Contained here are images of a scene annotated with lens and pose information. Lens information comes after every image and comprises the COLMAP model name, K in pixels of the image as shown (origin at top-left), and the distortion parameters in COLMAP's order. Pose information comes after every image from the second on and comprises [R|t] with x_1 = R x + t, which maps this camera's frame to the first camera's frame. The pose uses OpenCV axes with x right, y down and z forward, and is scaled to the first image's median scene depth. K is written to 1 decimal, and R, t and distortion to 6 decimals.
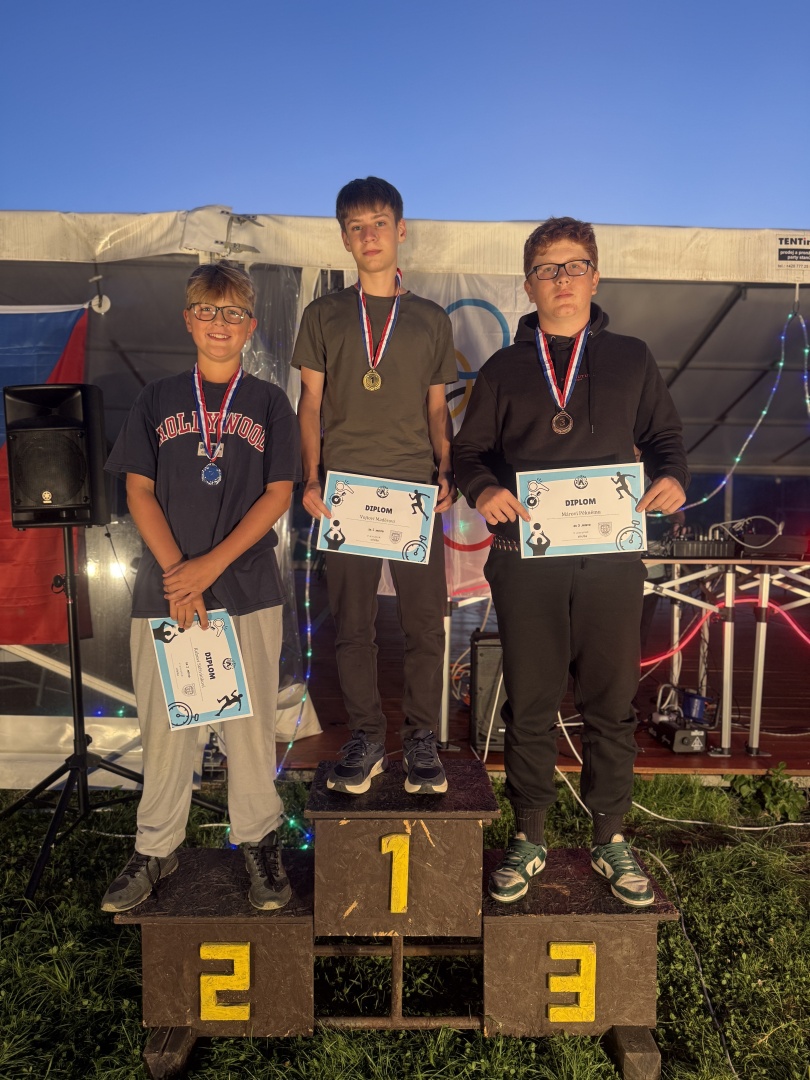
lens RADIAL K [[760.9, 0, 407.2], [0, 760.9, 541.5], [0, 0, 1]] dist [-0.015255, -0.000369]
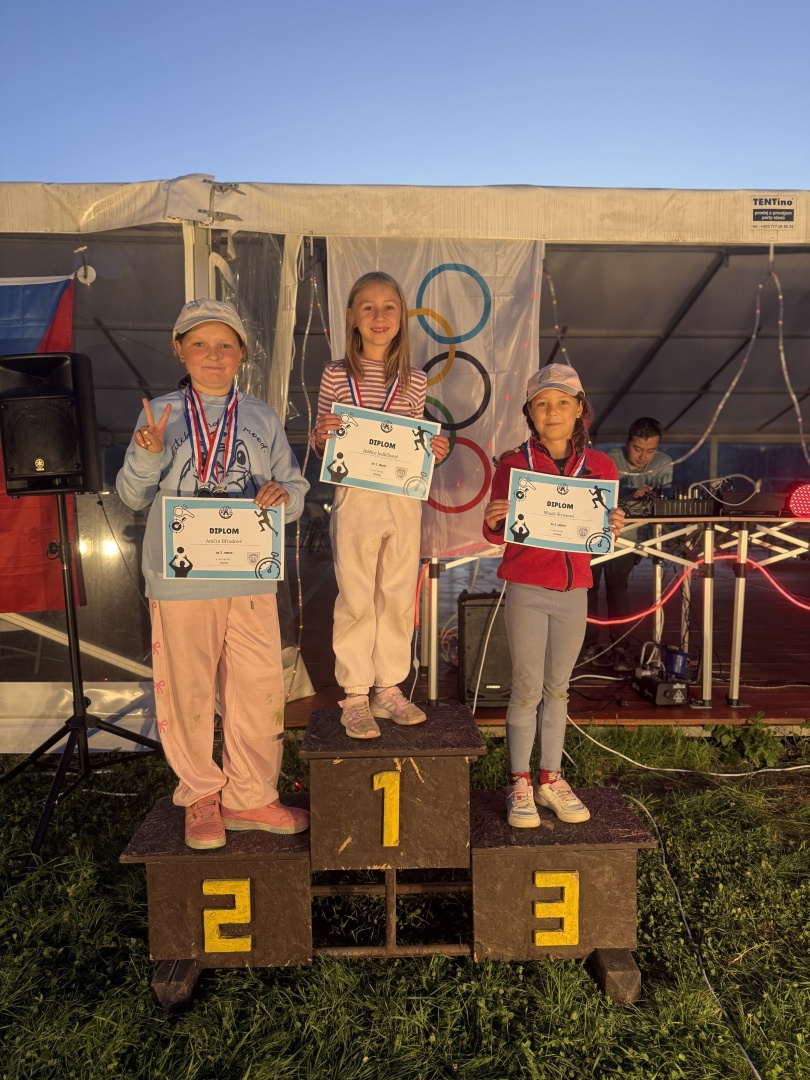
lens RADIAL K [[757.4, 0, 405.0], [0, 757.4, 540.0], [0, 0, 1]] dist [0.009637, -0.035359]
pose [[0.999758, -0.019237, 0.010653, 0.003919], [0.018944, 0.999455, 0.027024, 0.027206], [-0.011167, -0.026815, 0.999578, -0.030380]]
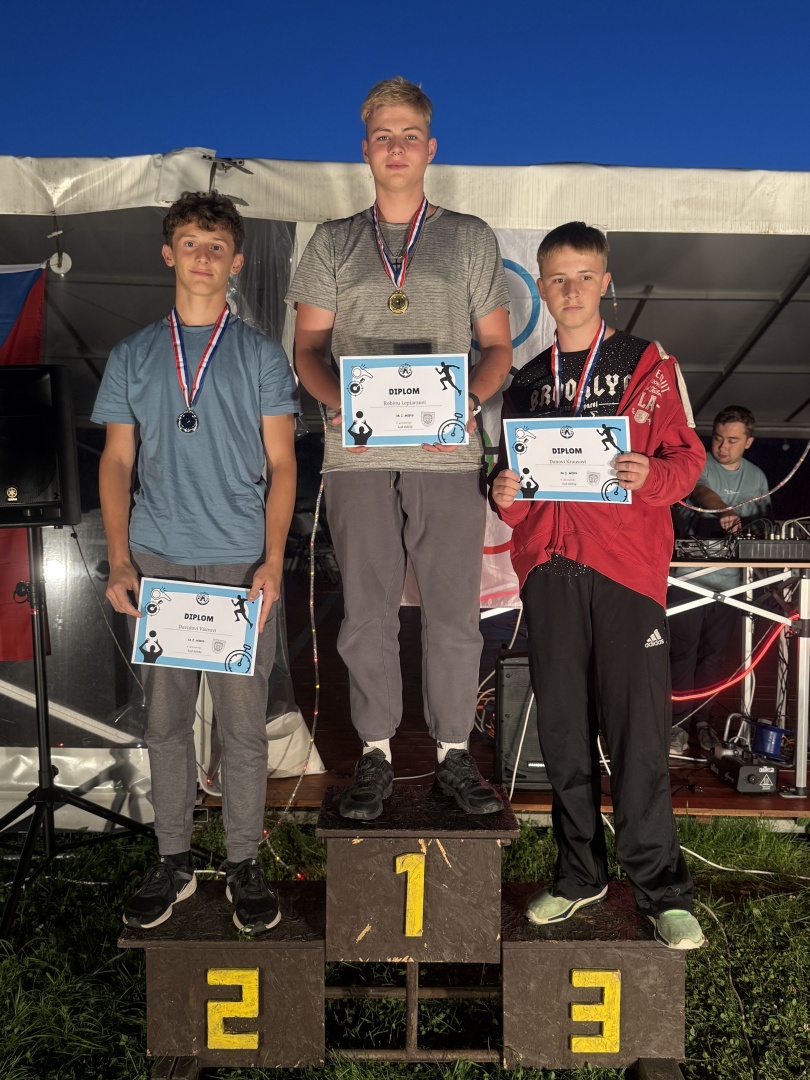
lens RADIAL K [[1055.5, 0, 401.6], [0, 1055.5, 542.1], [0, 0, 1]] dist [0.070428, -0.177217]
pose [[0.999901, -0.000621, -0.014054, -0.005546], [0.000800, 0.999919, 0.012718, -0.020138], [0.014045, -0.012728, 0.999820, -0.253204]]
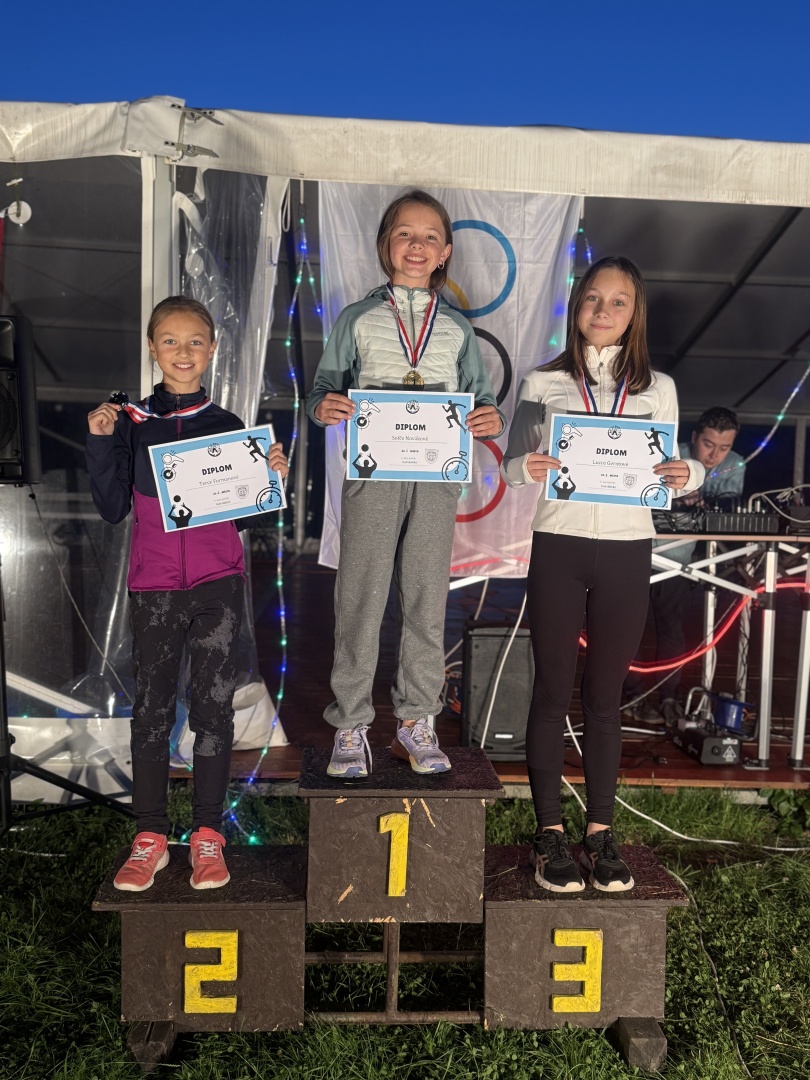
lens RADIAL K [[1075.3, 0, 402.0], [0, 1075.3, 544.1], [0, 0, 1]] dist [0.093654, -0.234336]
pose [[0.998991, 0.011764, 0.043339, -0.051231], [-0.012956, 0.999543, 0.027319, 0.007941], [-0.042998, -0.027853, 0.998687, -0.256981]]
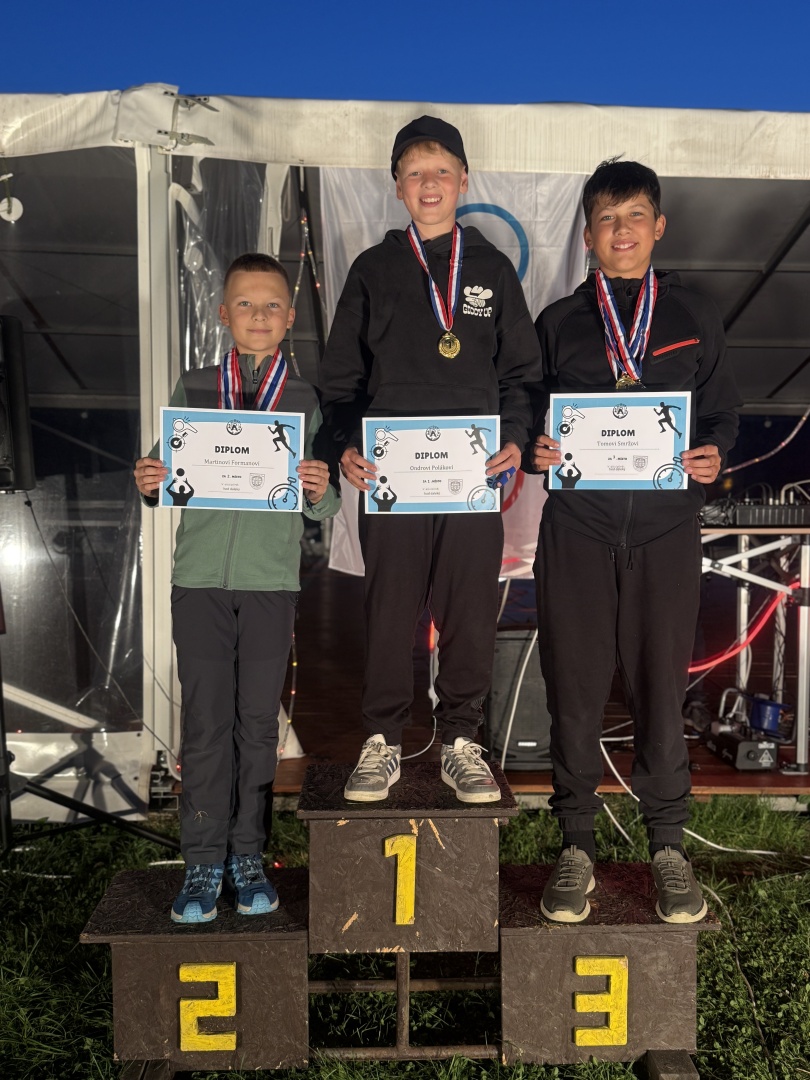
lens RADIAL K [[1079.1, 0, 411.3], [0, 1079.1, 544.1], [0, 0, 1]] dist [0.069386, -0.173387]
pose [[0.999761, -0.008990, 0.019910, -0.018573], [0.008453, 0.999602, 0.026910, 0.008921], [-0.020144, -0.026735, 0.999440, -0.189609]]
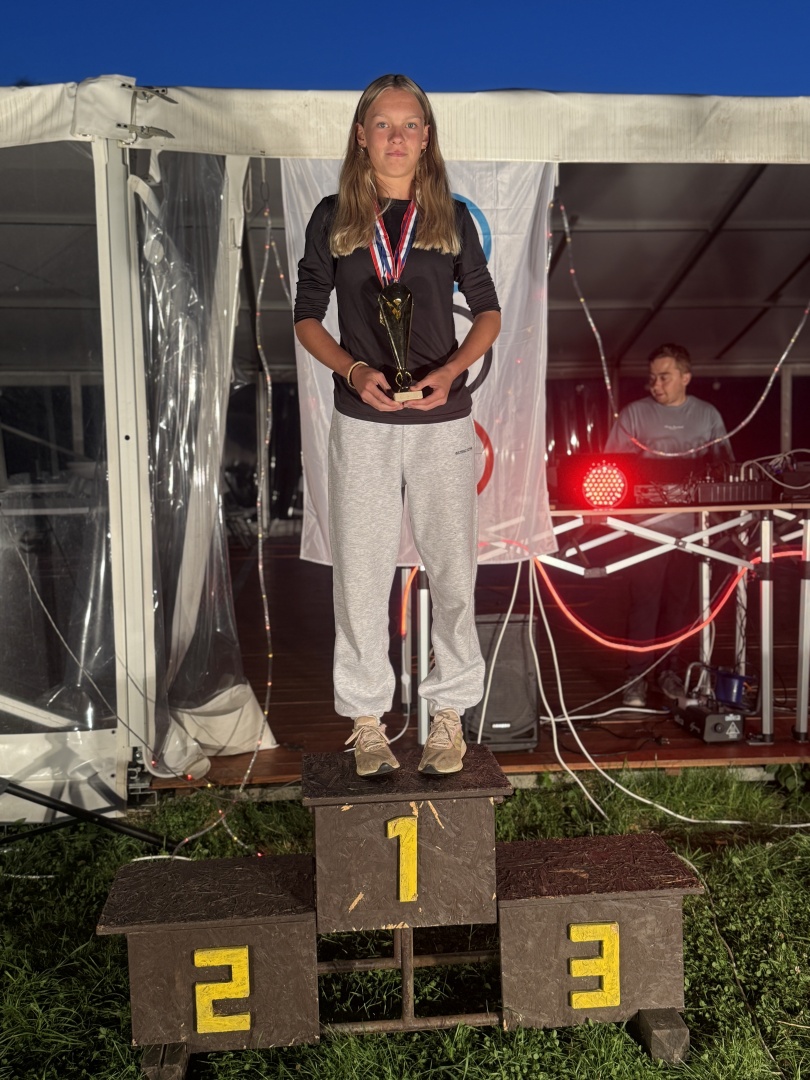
lens RADIAL K [[1144.5, 0, 404.2], [0, 1144.5, 537.0], [0, 0, 1]] dist [0.108340, -0.267536]
pose [[0.996580, -0.039894, 0.072369, -0.075580], [0.036613, 0.998265, 0.046104, -0.017436], [-0.074083, -0.043296, 0.996312, -0.293434]]
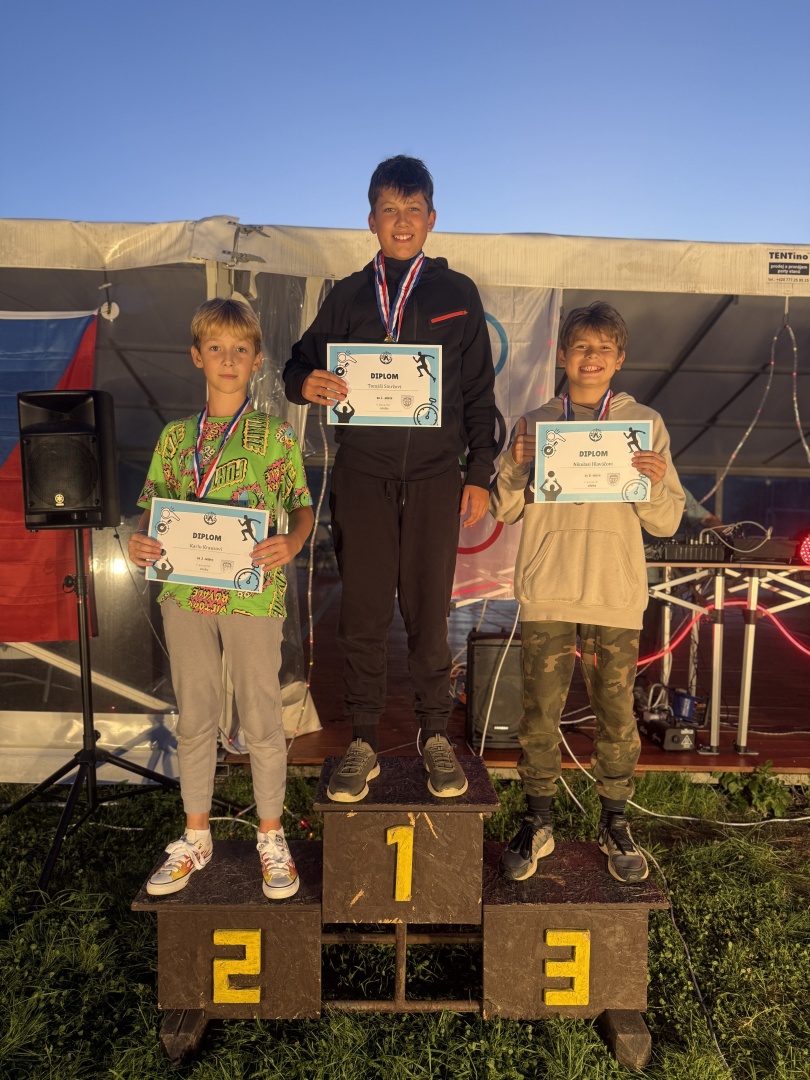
lens RADIAL K [[759.4, 0, 402.9], [0, 759.4, 540.4], [0, 0, 1]] dist [-0.009394, -0.006140]
pose [[0.999965, 0.006155, 0.005710, -0.015205], [-0.006166, 0.999979, 0.001977, -0.009276], [-0.005698, -0.002012, 0.999982, -0.037073]]
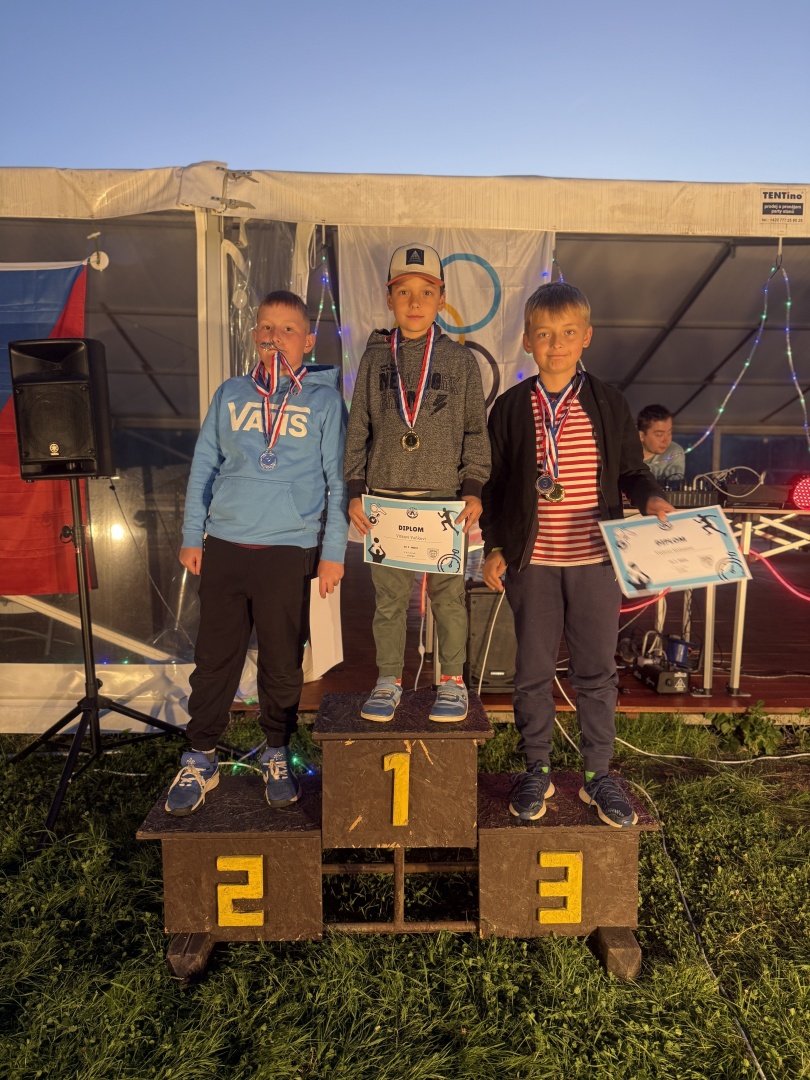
lens RADIAL K [[757.4, 0, 405.0], [0, 757.4, 540.0], [0, 0, 1]] dist [0.009637, -0.035359]
pose [[0.999920, -0.008234, 0.009569, -0.008647], [0.007806, 0.999007, 0.043856, 0.025912], [-0.009921, -0.043778, 0.998992, -0.047361]]
